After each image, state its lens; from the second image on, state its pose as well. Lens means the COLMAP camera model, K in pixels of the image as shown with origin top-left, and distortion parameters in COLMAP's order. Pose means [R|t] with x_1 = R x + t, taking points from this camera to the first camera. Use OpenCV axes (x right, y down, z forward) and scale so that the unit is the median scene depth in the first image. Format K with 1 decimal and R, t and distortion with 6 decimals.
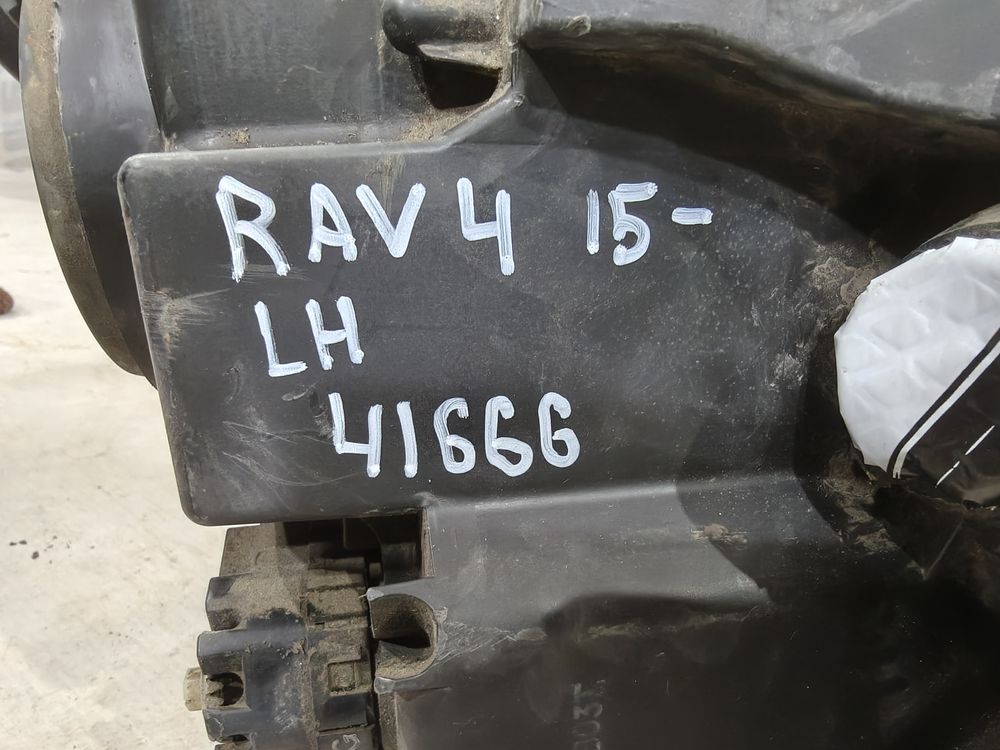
lens RADIAL K [[689.6, 0, 495.3], [0, 689.6, 470.5], [0, 0, 1]] dist [0.020153, -0.023838]
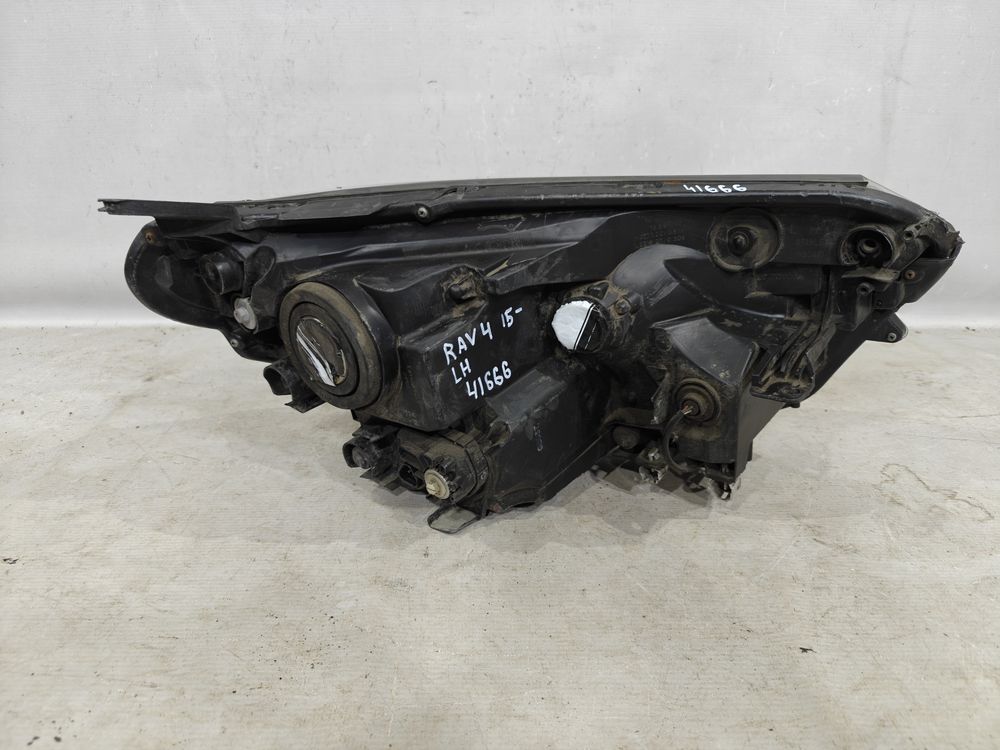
lens RADIAL K [[689.6, 0, 498.4], [0, 689.6, 381.1], [0, 0, 1]] dist [0.020153, -0.023838]
pose [[0.771078, -0.379454, 0.511326, -2.141757], [0.365344, 0.921352, 0.132797, -0.582750], [-0.521501, 0.084413, 0.849065, -2.480798]]
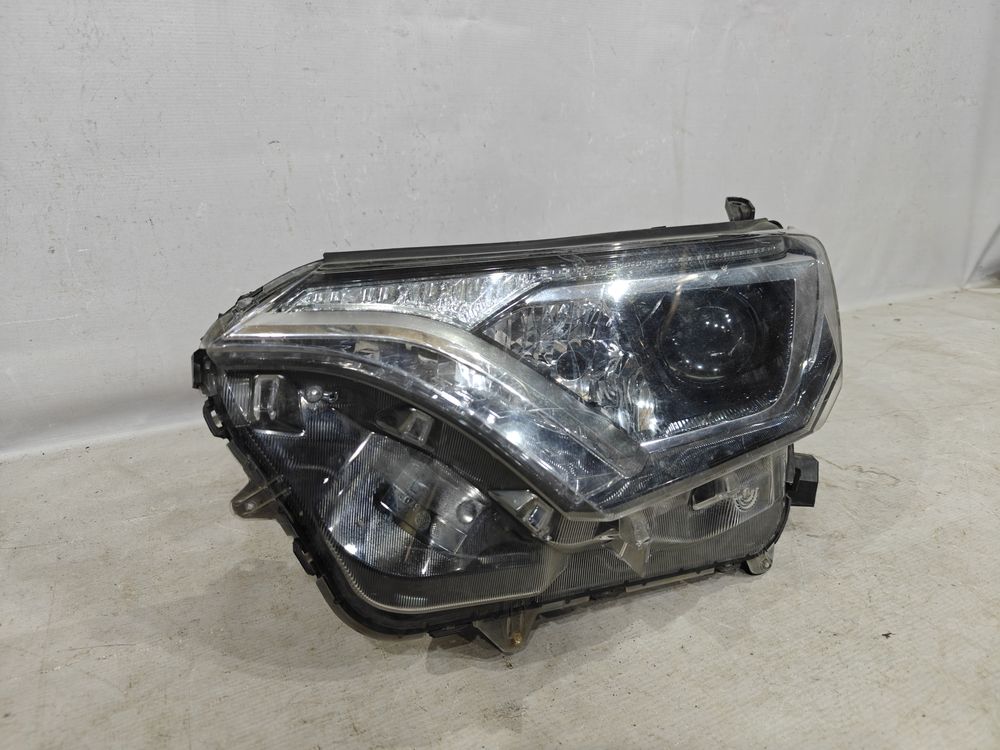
lens RADIAL K [[689.6, 0, 507.2], [0, 689.6, 371.1], [0, 0, 1]] dist [0.020153, -0.023838]
pose [[0.411896, -0.440951, 0.797436, -3.031476], [0.449553, 0.859541, 0.243087, -1.513249], [-0.792618, 0.258363, 0.552272, -1.004336]]
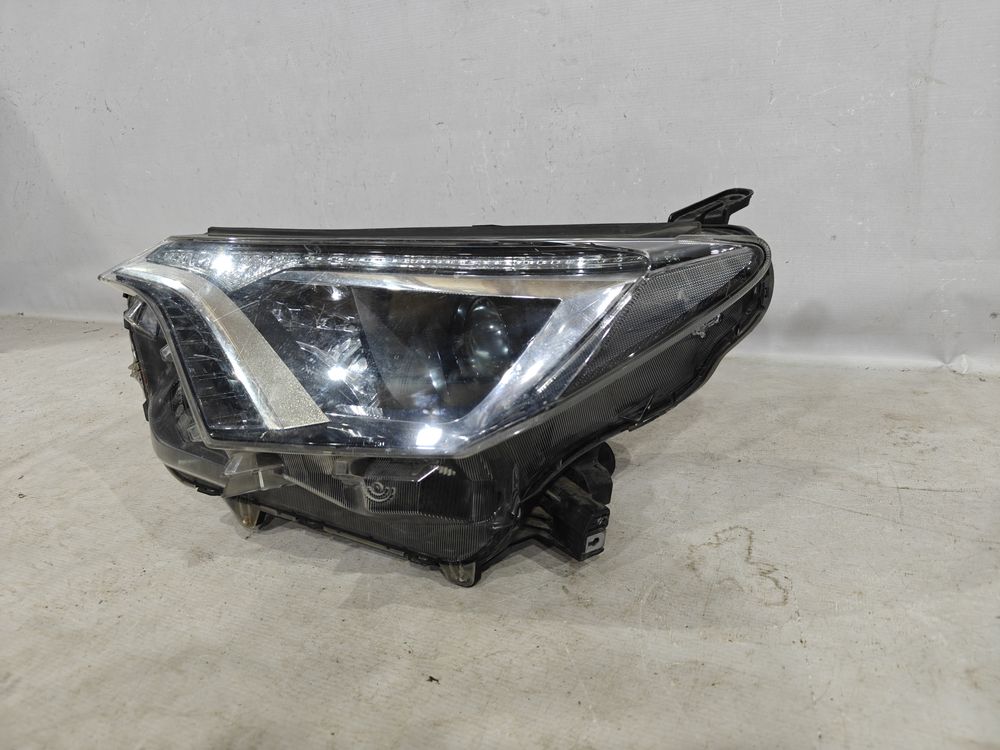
lens RADIAL K [[689.6, 0, 496.0], [0, 689.6, 377.1], [0, 0, 1]] dist [0.020153, -0.023838]
pose [[0.935794, -0.315004, 0.158310, 0.649960], [0.320731, 0.947102, -0.011352, 0.332411], [-0.146360, 0.061398, 0.987324, -4.082528]]
